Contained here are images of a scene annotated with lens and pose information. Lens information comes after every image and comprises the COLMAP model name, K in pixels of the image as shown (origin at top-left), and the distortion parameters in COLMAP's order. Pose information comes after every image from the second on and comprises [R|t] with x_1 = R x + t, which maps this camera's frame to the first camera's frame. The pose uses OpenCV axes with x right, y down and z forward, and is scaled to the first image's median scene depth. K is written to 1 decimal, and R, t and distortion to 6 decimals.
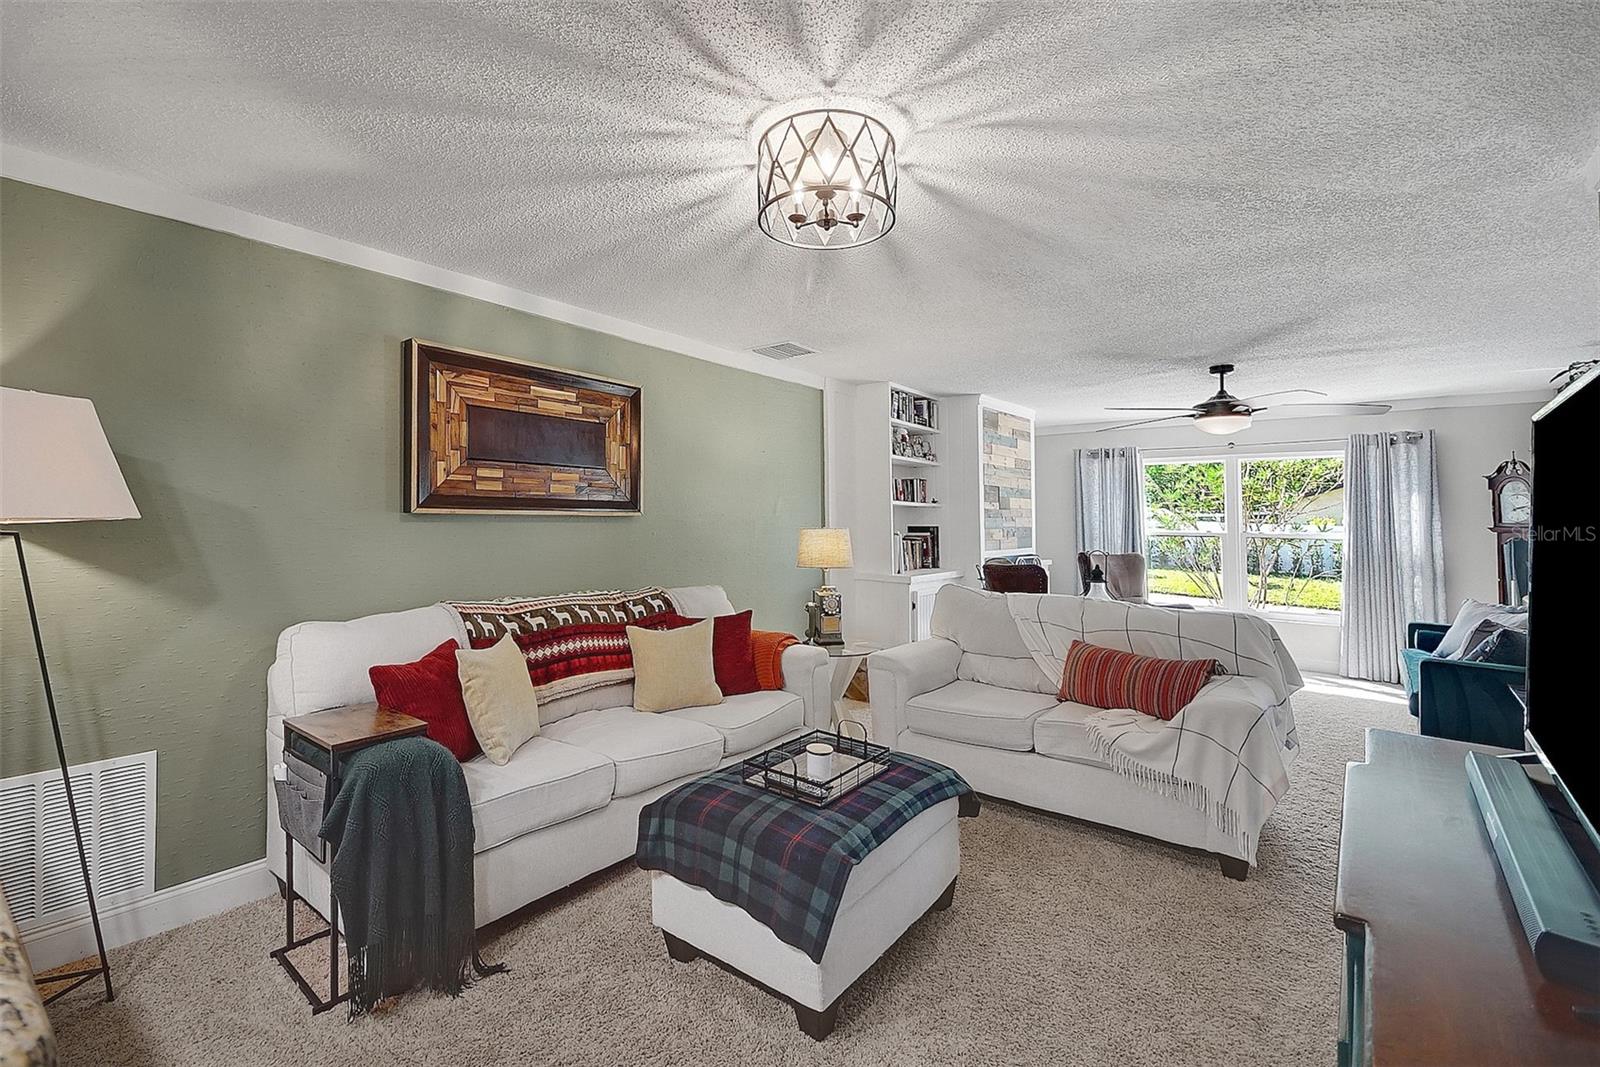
lens RADIAL K [[689.3, 0, 752.1], [0, 689.3, 491.2], [0, 0, 1]] dist [0.001555, -0.015805]
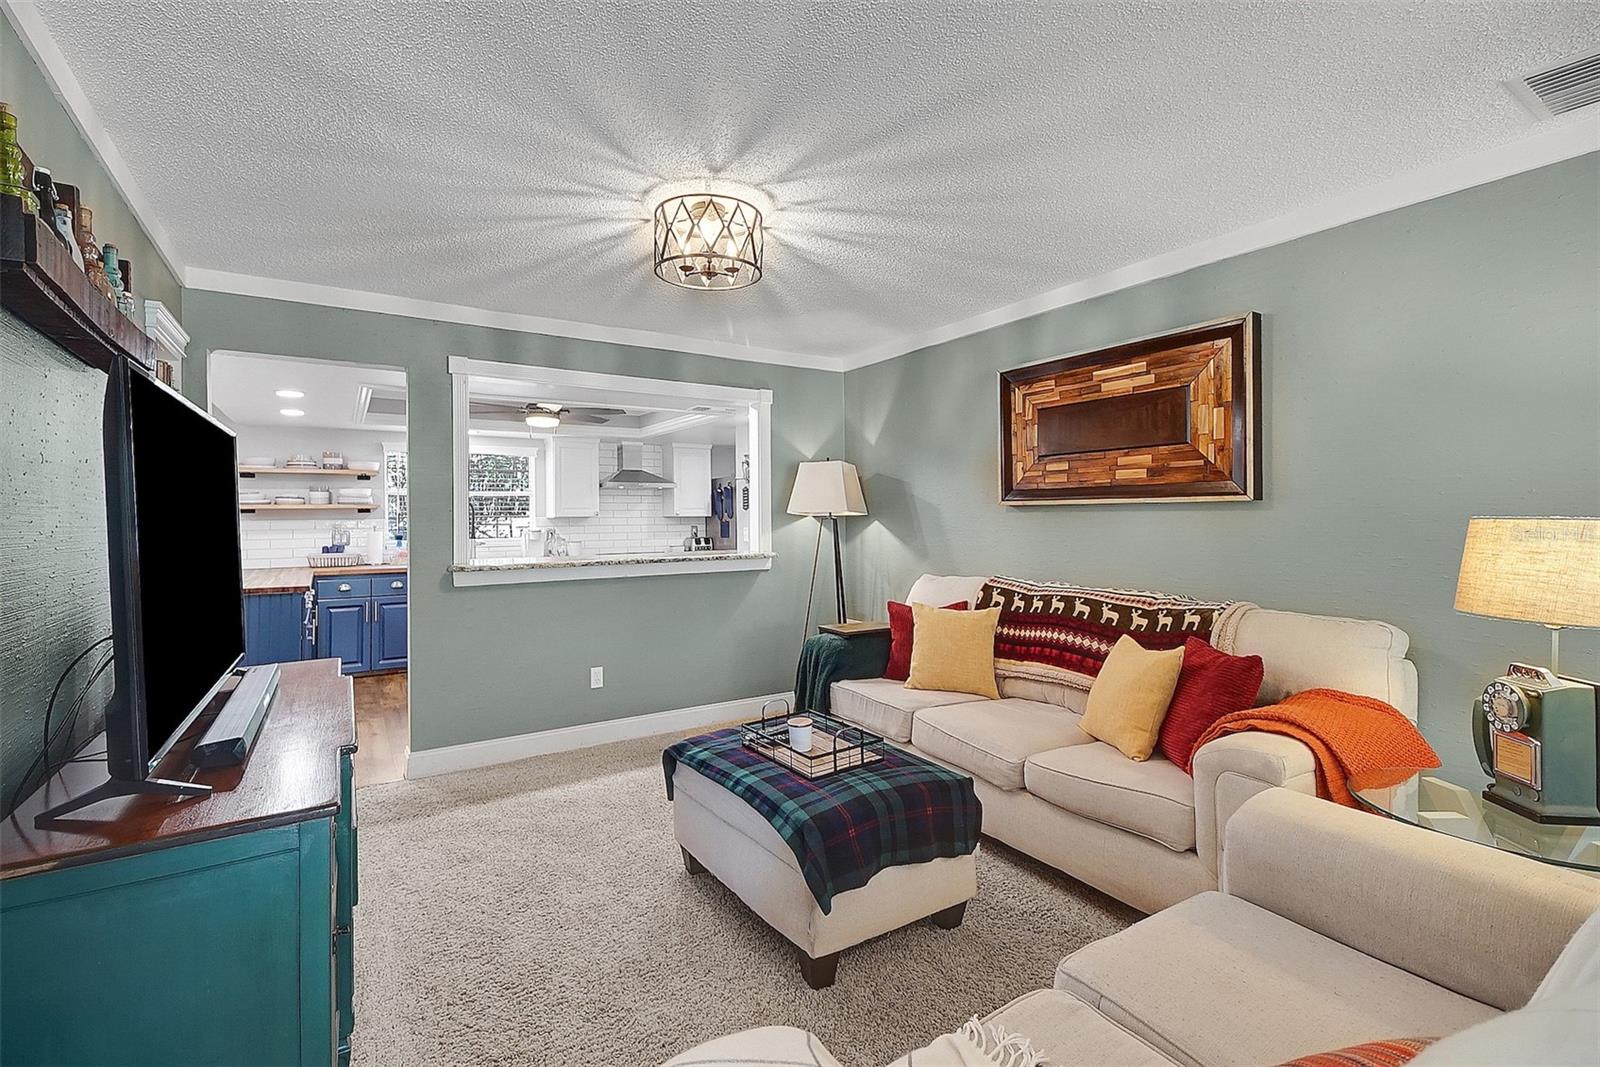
lens RADIAL K [[667.6, 0, 771.2], [0, 667.6, 510.6], [0, 0, 1]] dist [0.000555, -0.015415]
pose [[-0.302048, -0.013134, -0.953202, 0.758827], [0.045515, 0.998566, -0.028182, 0.052194], [0.952205, -0.051897, -0.301017, 0.888962]]
